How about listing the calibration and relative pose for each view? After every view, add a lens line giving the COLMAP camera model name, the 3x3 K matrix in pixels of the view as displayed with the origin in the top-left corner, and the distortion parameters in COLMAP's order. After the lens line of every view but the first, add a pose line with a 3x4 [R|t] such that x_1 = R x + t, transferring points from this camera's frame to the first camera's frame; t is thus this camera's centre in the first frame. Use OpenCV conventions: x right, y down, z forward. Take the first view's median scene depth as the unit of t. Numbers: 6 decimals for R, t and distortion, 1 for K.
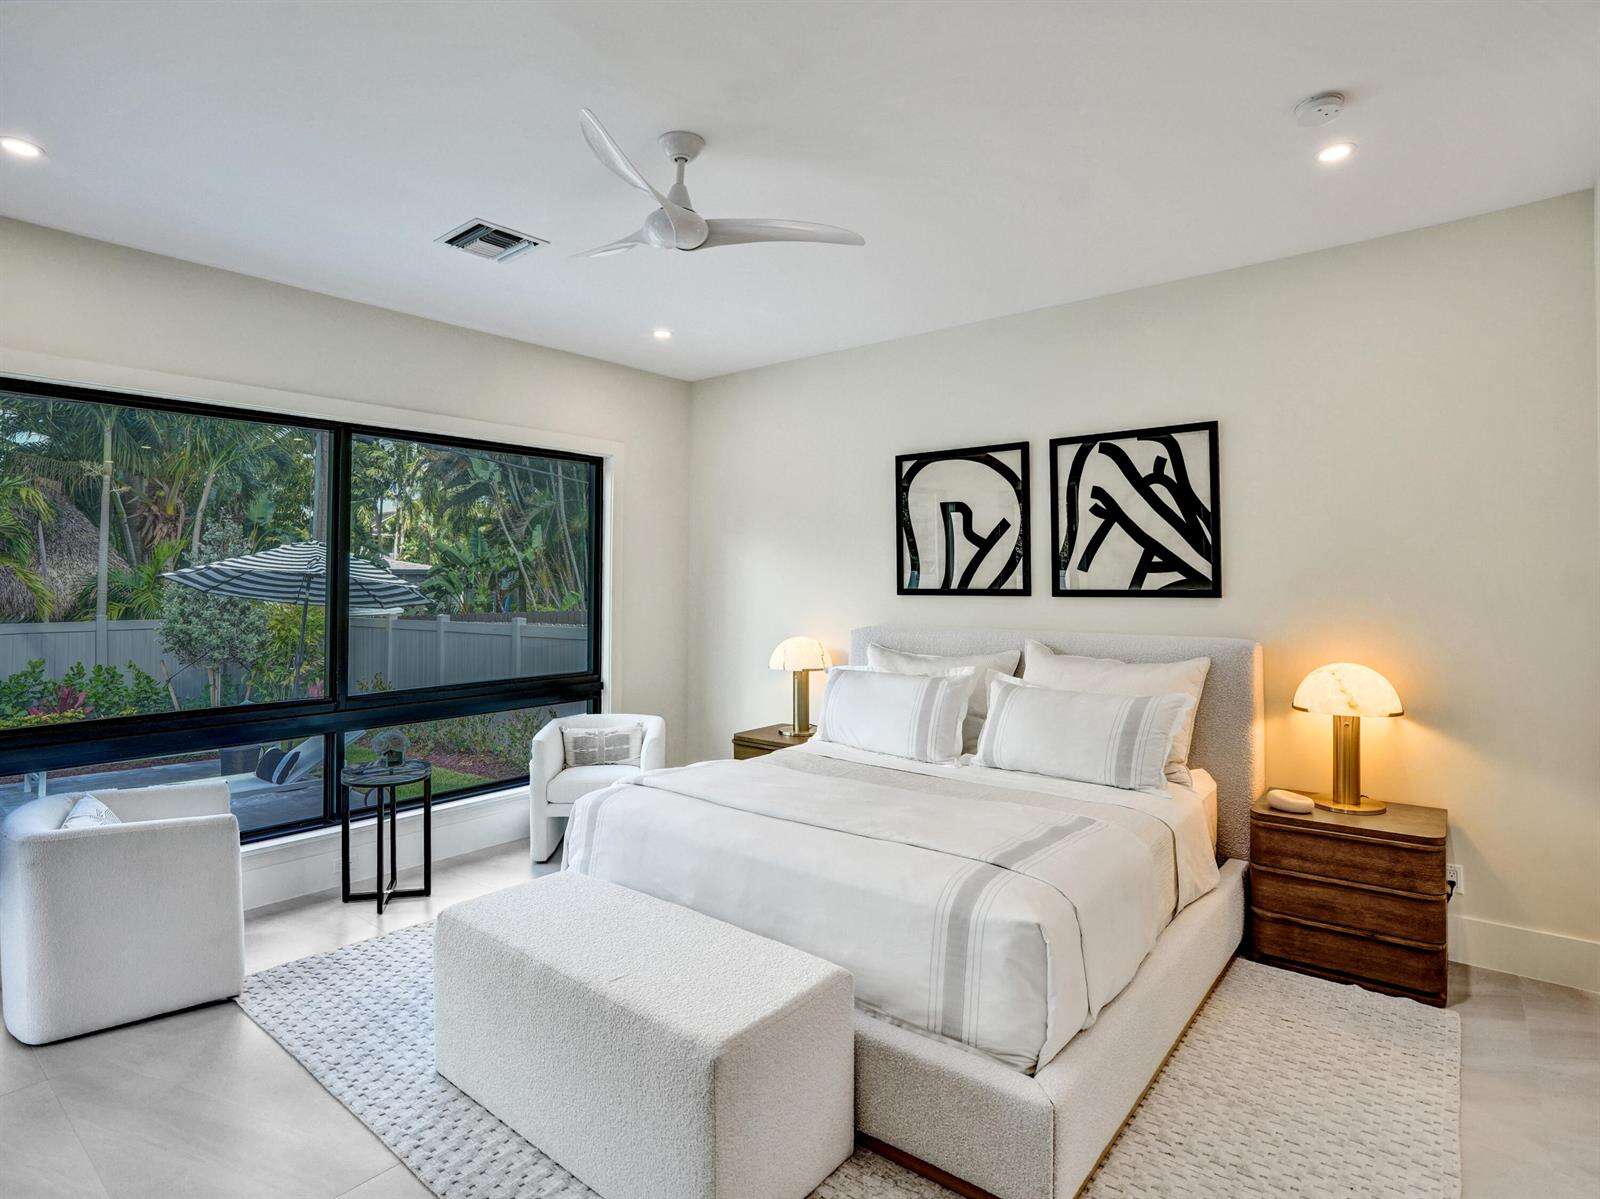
lens RADIAL K [[846.0, 0, 801.2], [0, 846.0, 551.3], [0, 0, 1]] dist [-0.035636, 0.000459]
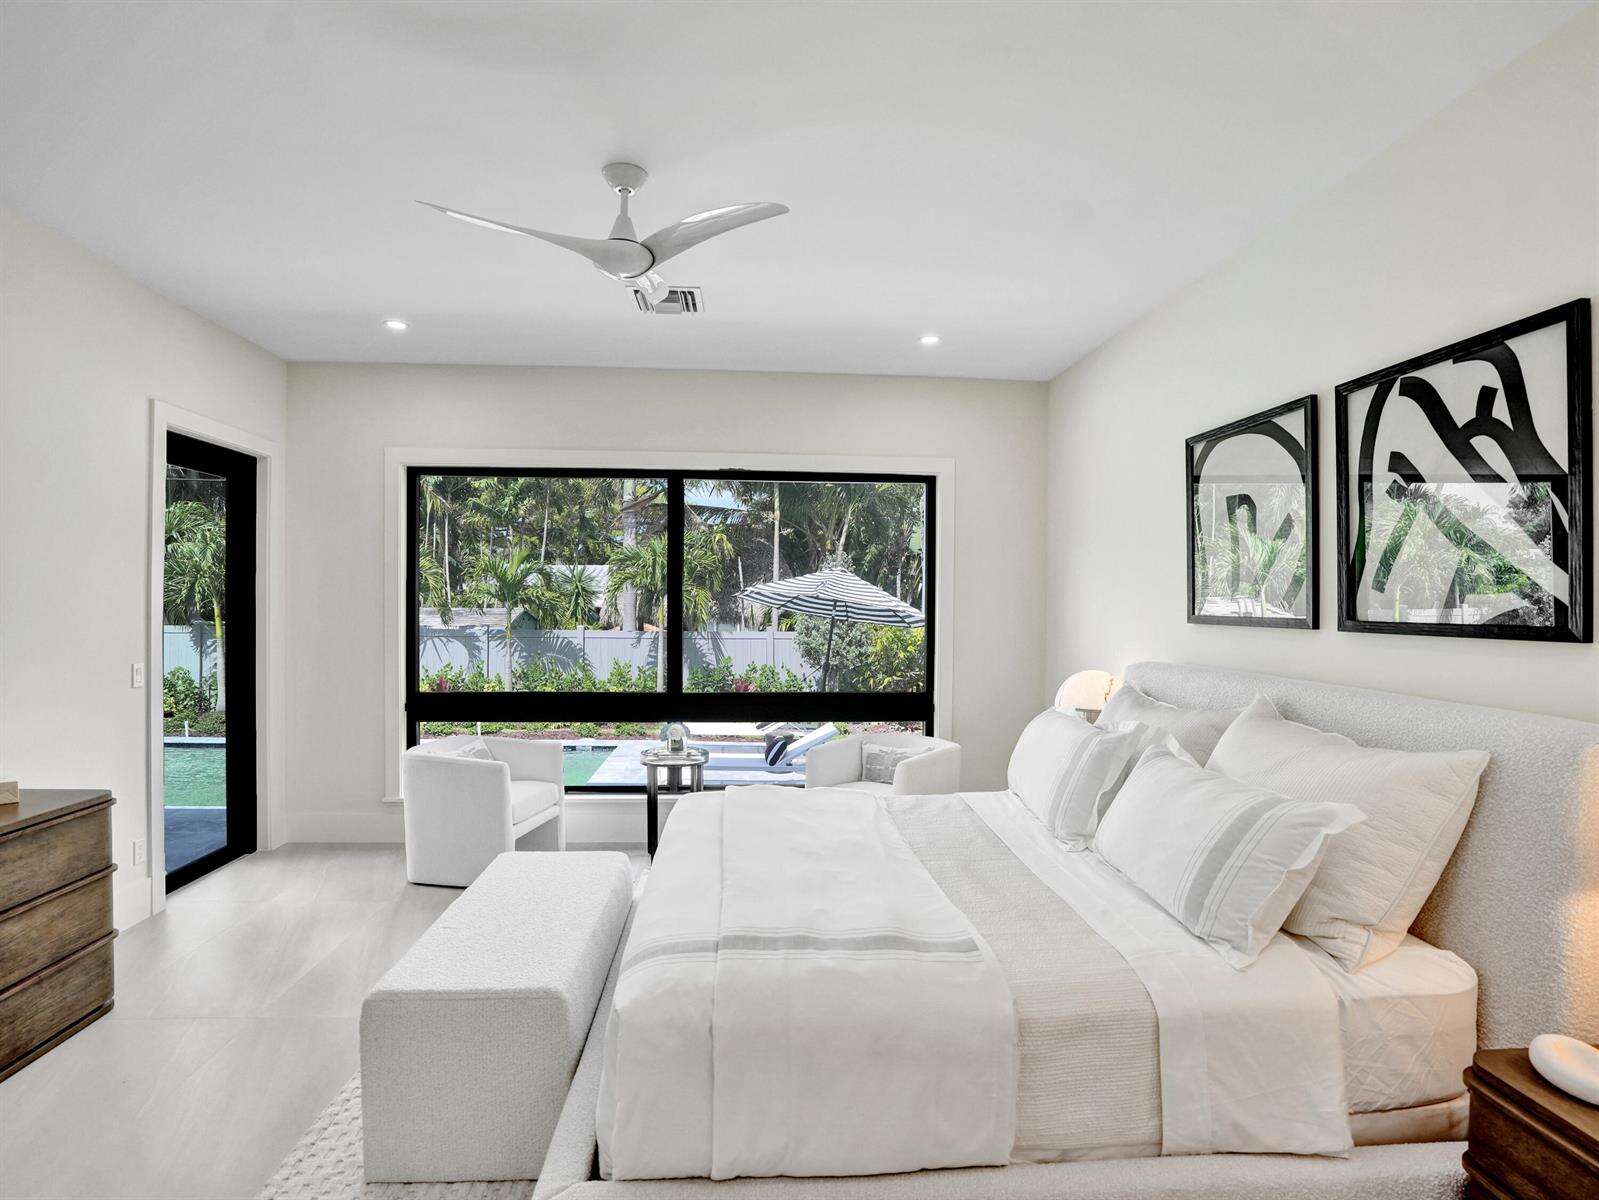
lens RADIAL K [[847.1, 0, 808.7], [0, 847.1, 602.1], [0, 0, 1]] dist [-0.036056, 0.000191]
pose [[0.693054, 0.010420, -0.720810, 0.486617], [0.010960, 0.999628, 0.024989, 0.011317], [0.720802, -0.025219, 0.692682, 0.278990]]
